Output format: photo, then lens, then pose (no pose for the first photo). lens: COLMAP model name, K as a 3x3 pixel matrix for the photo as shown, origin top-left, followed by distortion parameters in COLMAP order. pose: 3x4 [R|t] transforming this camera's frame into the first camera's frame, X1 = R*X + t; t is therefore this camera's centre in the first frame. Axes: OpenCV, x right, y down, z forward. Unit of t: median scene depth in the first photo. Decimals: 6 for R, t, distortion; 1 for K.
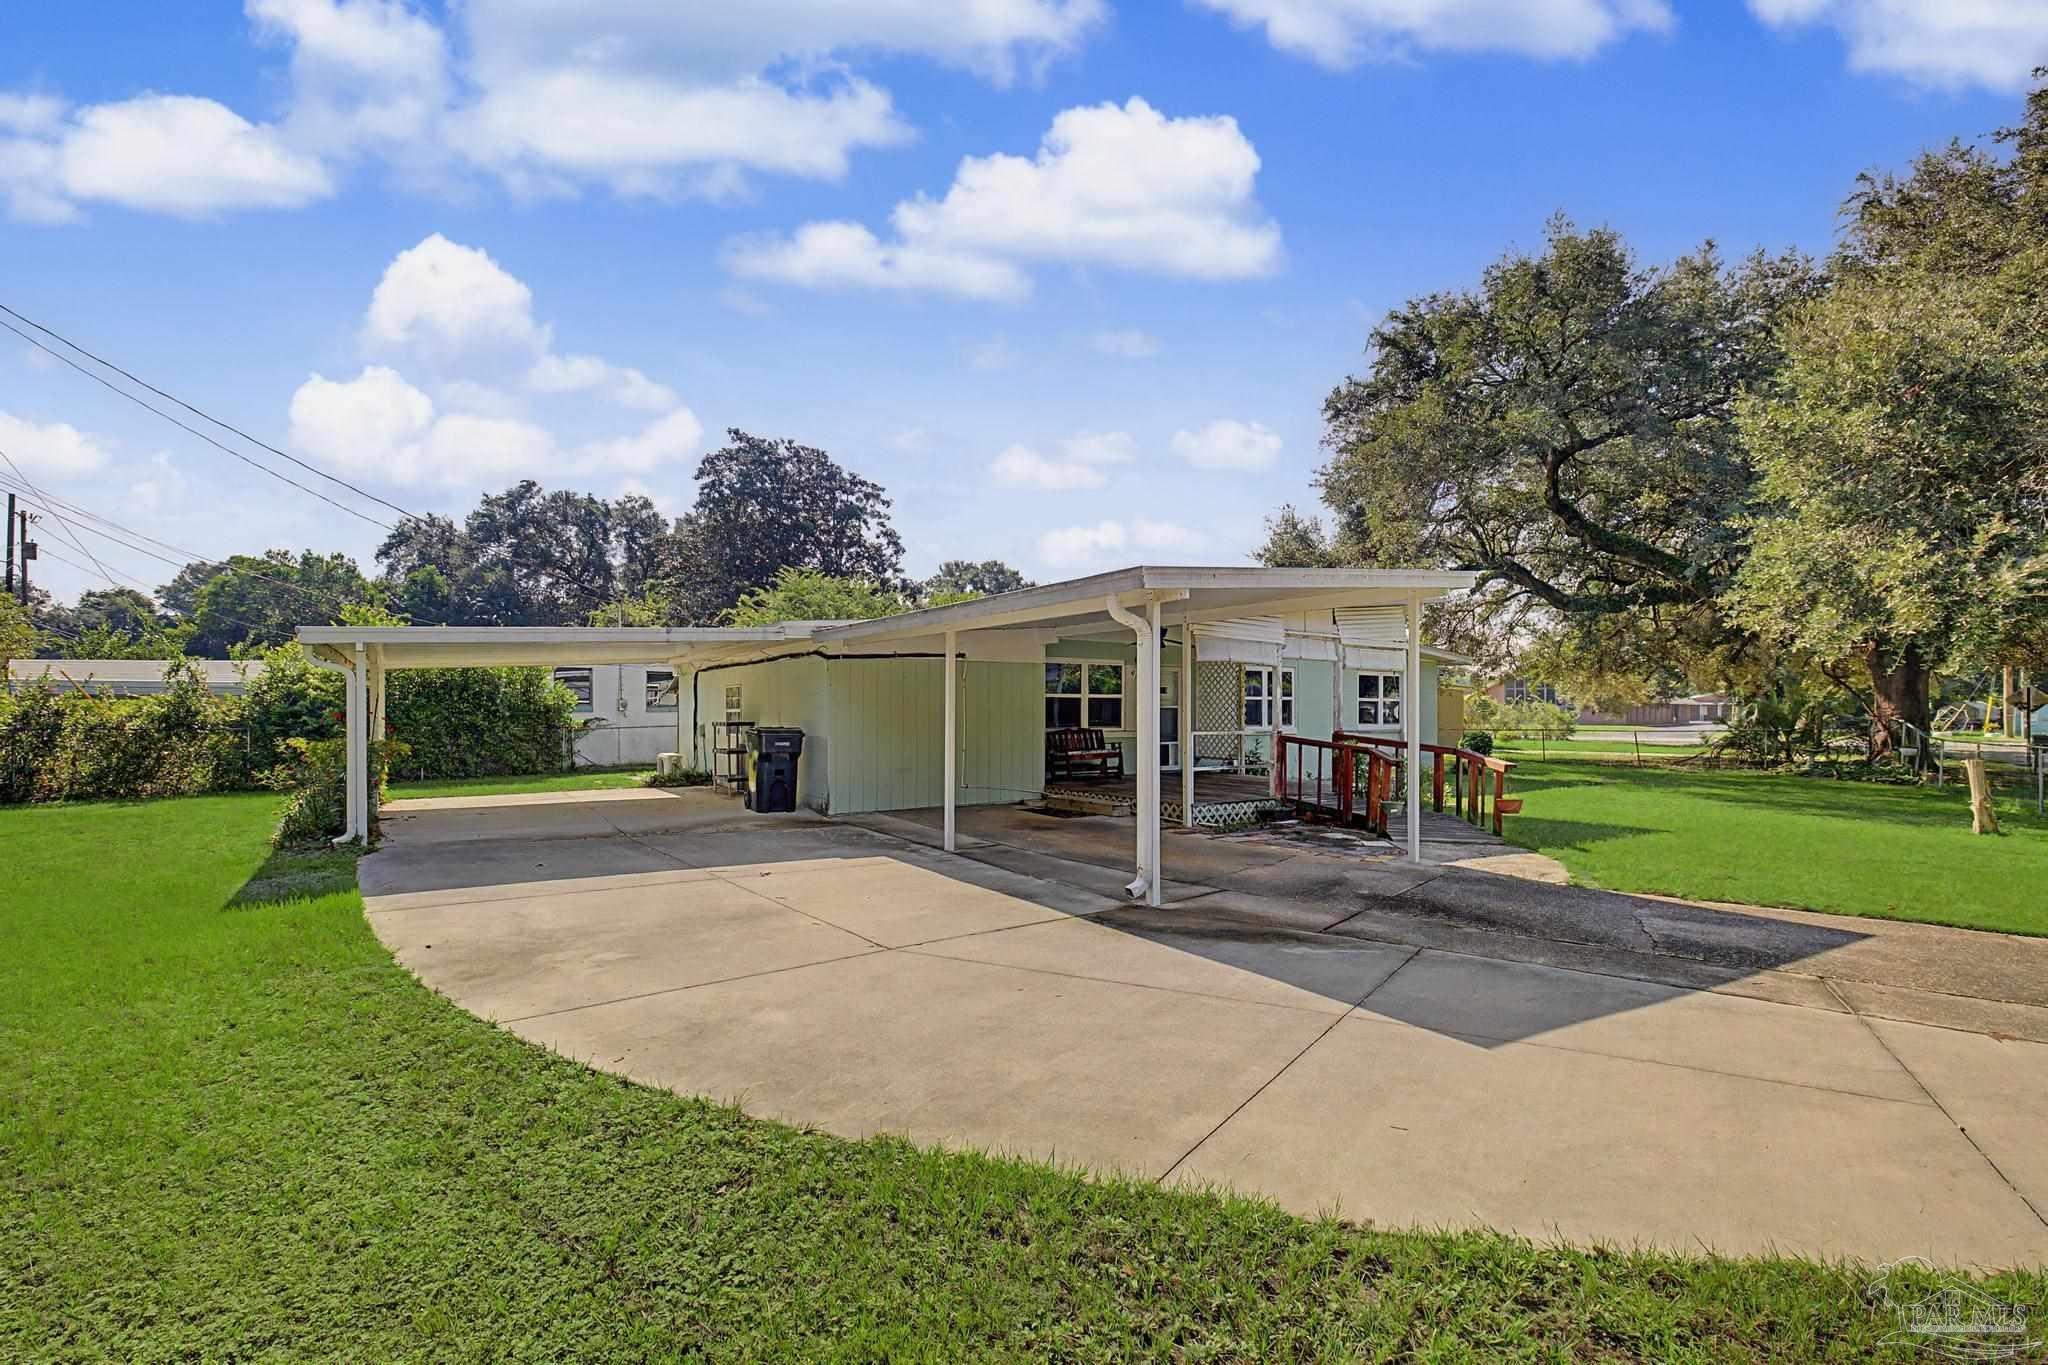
lens RADIAL K [[873.2, 0, 1019.3], [0, 873.2, 685.7], [0, 0, 1]] dist [0.003051, 0.000255]
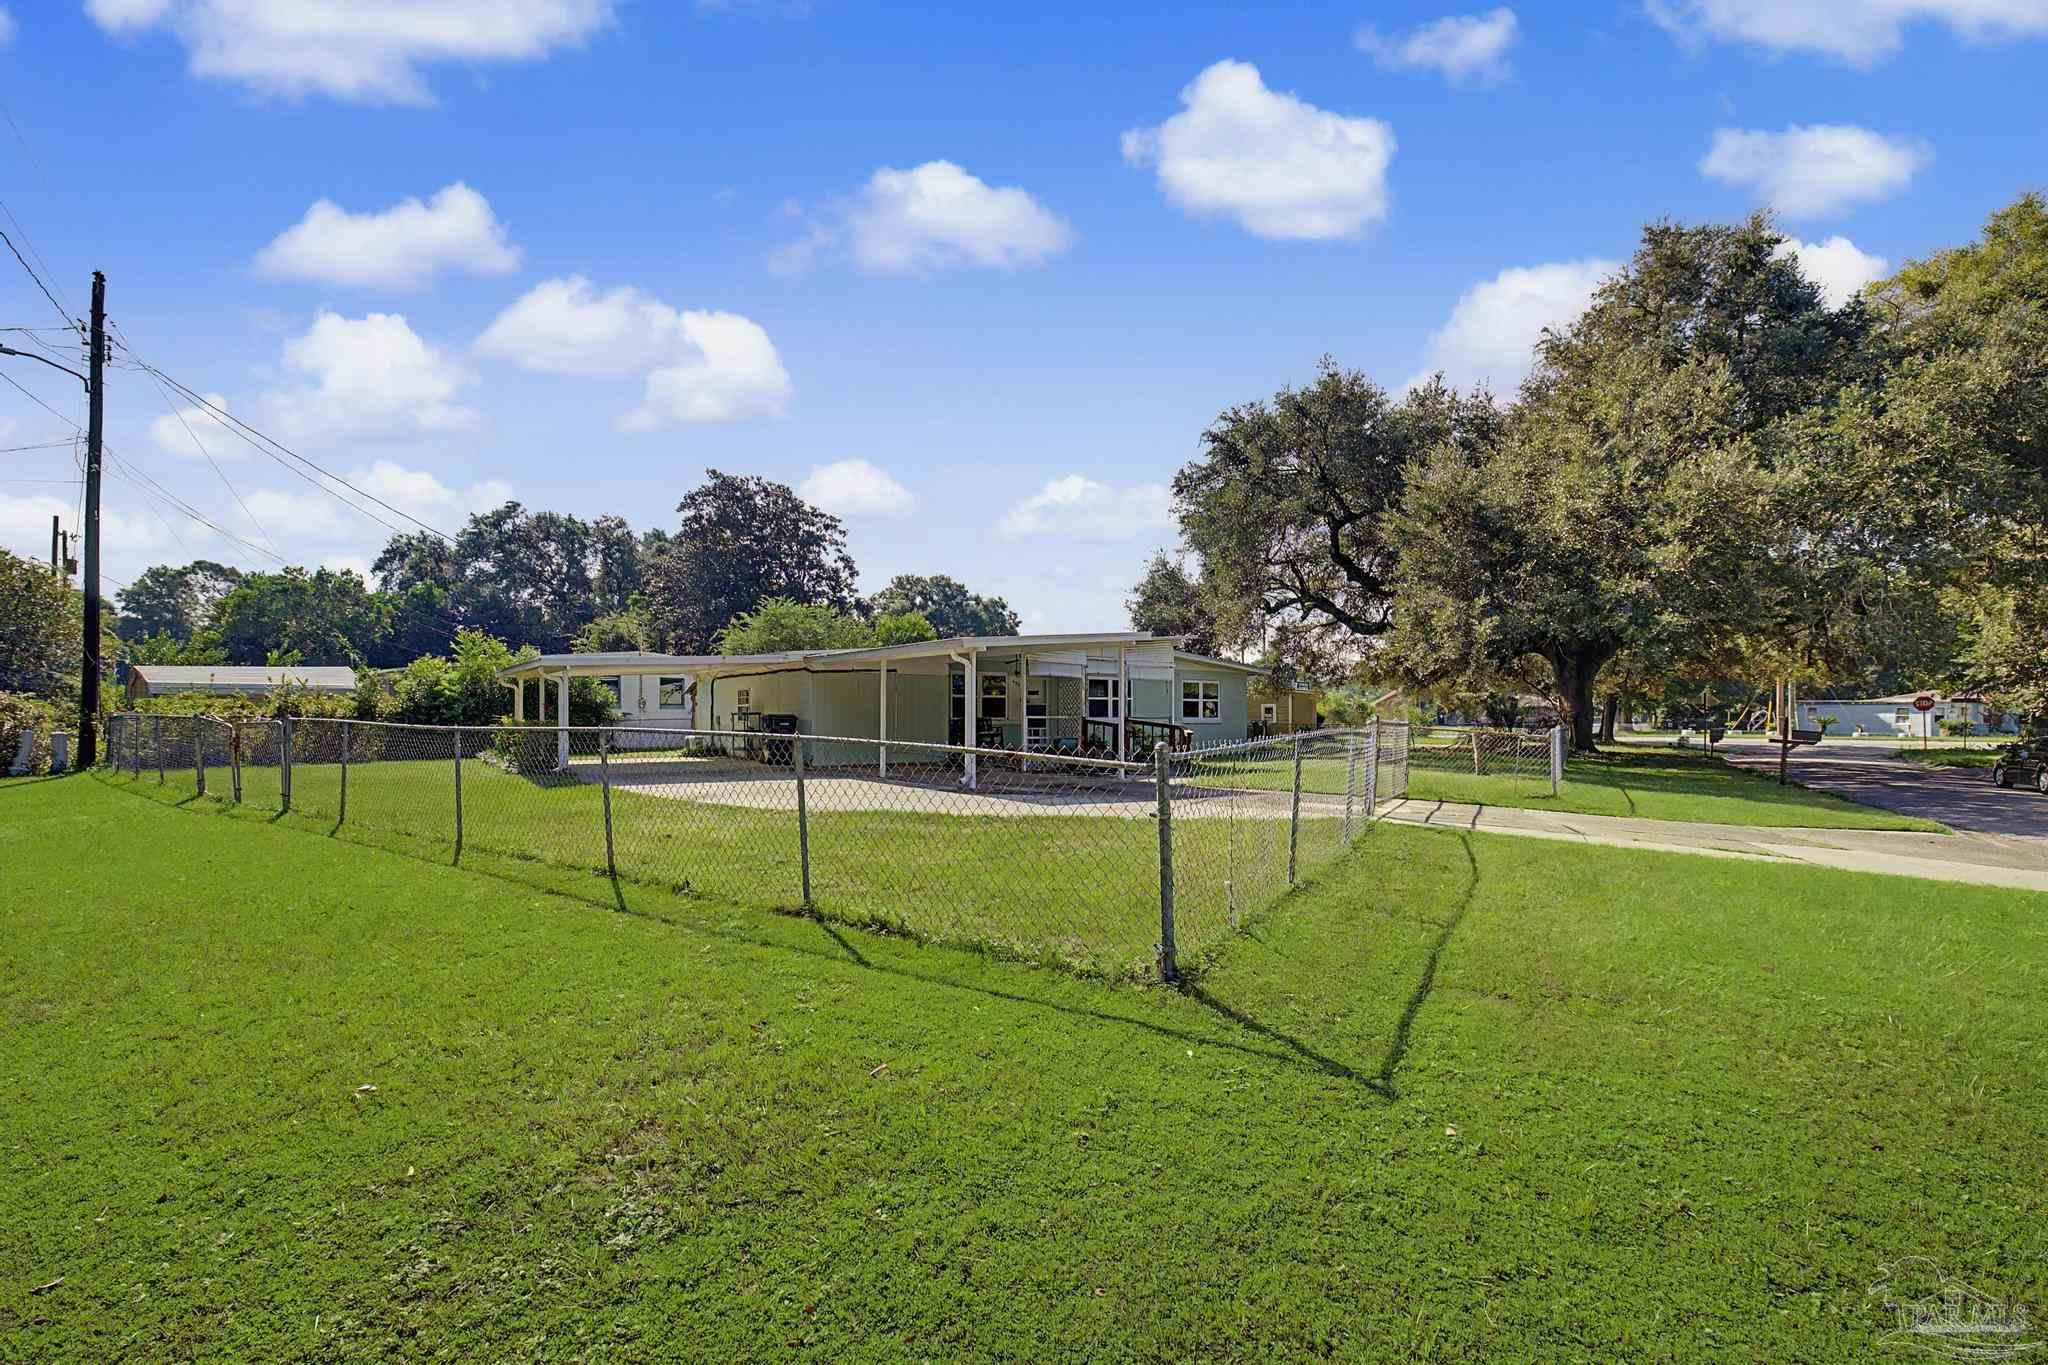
lens RADIAL K [[873.2, 0, 1029.2], [0, 873.2, 689.8], [0, 0, 1]] dist [0.003051, 0.000255]
pose [[0.998061, 0.002875, 0.062182, 0.023982], [-0.002872, 0.999996, -0.000143, 0.000401], [-0.062182, -0.000036, 0.998065, -0.178571]]
